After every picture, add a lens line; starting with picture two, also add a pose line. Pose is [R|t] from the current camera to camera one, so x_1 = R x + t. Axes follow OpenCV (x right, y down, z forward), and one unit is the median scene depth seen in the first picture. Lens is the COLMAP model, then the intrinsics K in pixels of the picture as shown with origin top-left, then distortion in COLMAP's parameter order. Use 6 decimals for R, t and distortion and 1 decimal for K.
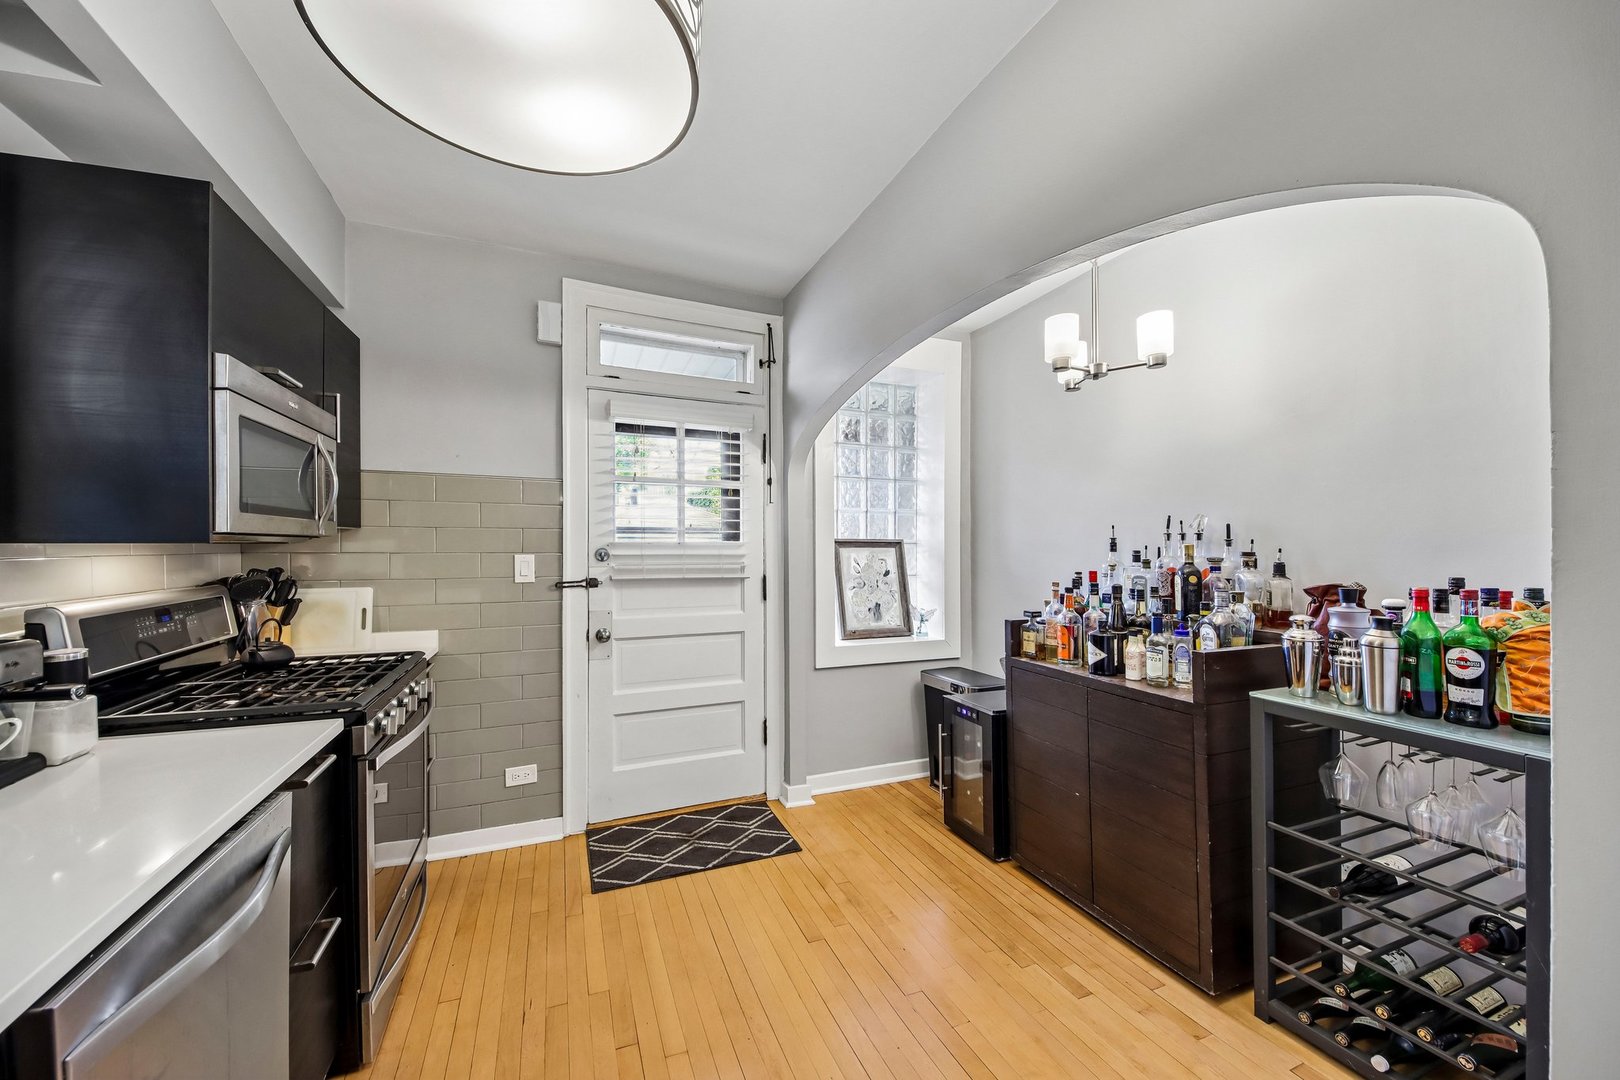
lens RADIAL K [[600.4, 0, 806.9], [0, 600.4, 542.0], [0, 0, 1]] dist [-0.000971, -0.006899]
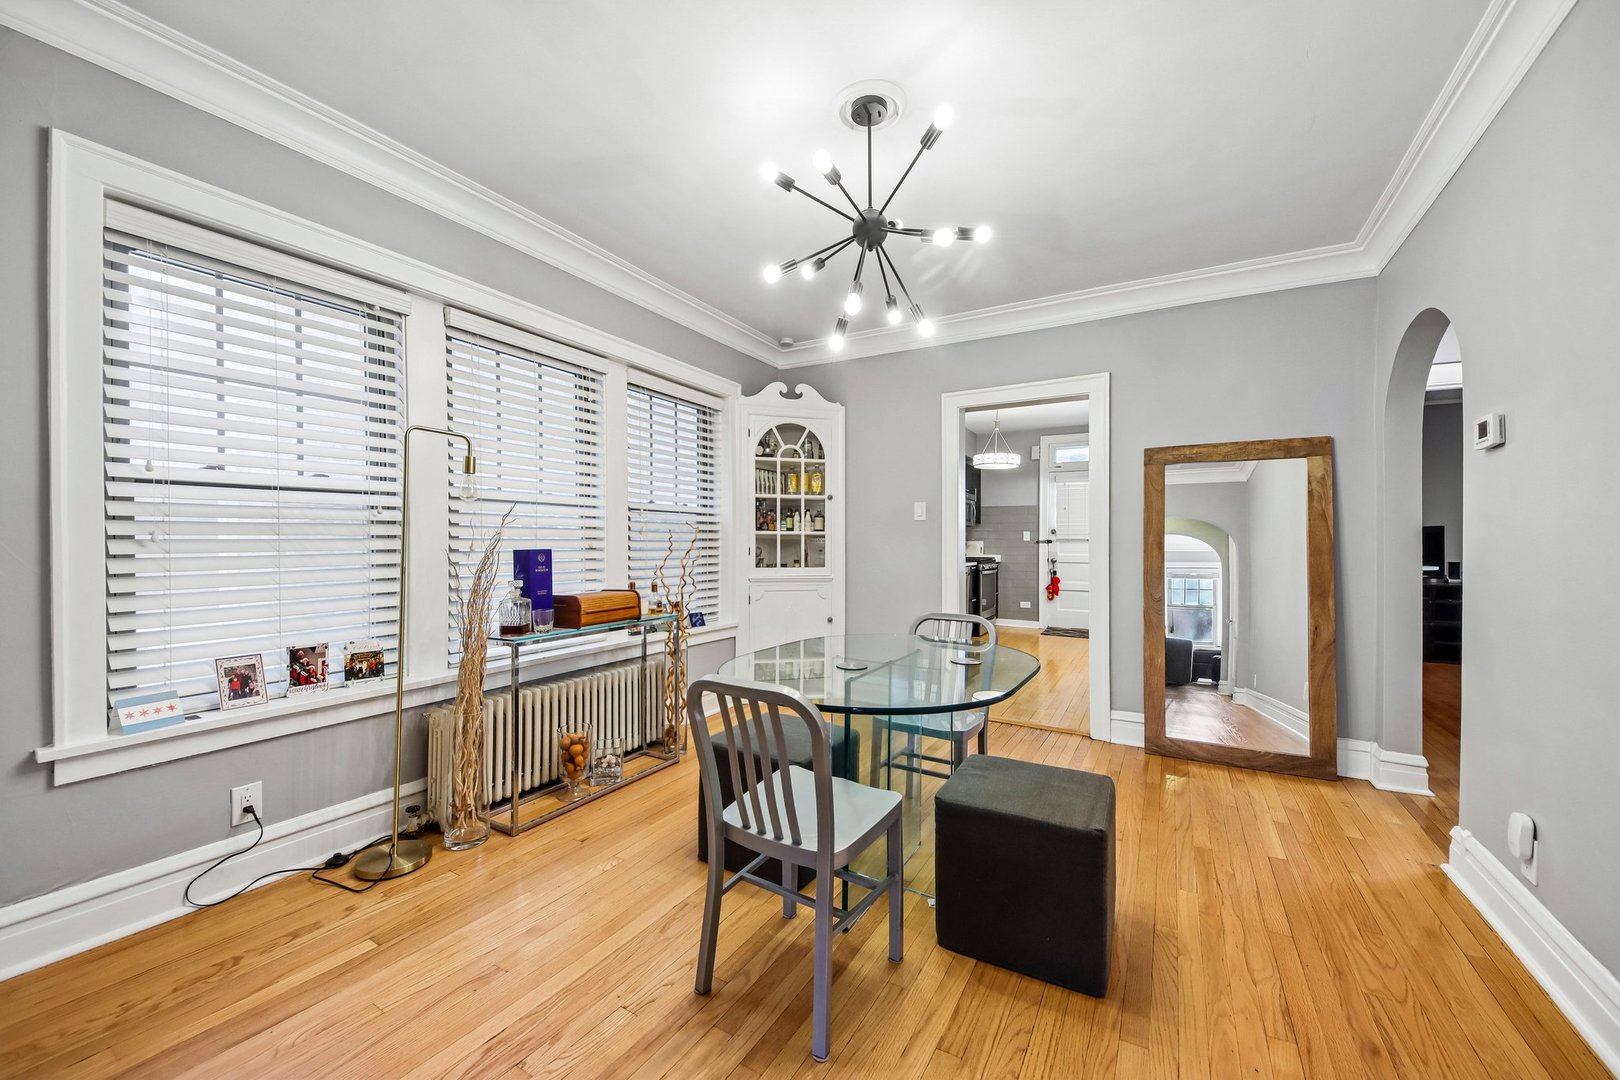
lens RADIAL K [[600.4, 0, 785.0], [0, 600.4, 543.9], [0, 0, 1]] dist [-0.000971, -0.006899]
pose [[0.566505, 0.008019, -0.824019, 1.309415], [-0.004393, 0.999968, 0.006711, 0.066735], [0.824046, -0.000182, 0.566522, -1.687796]]
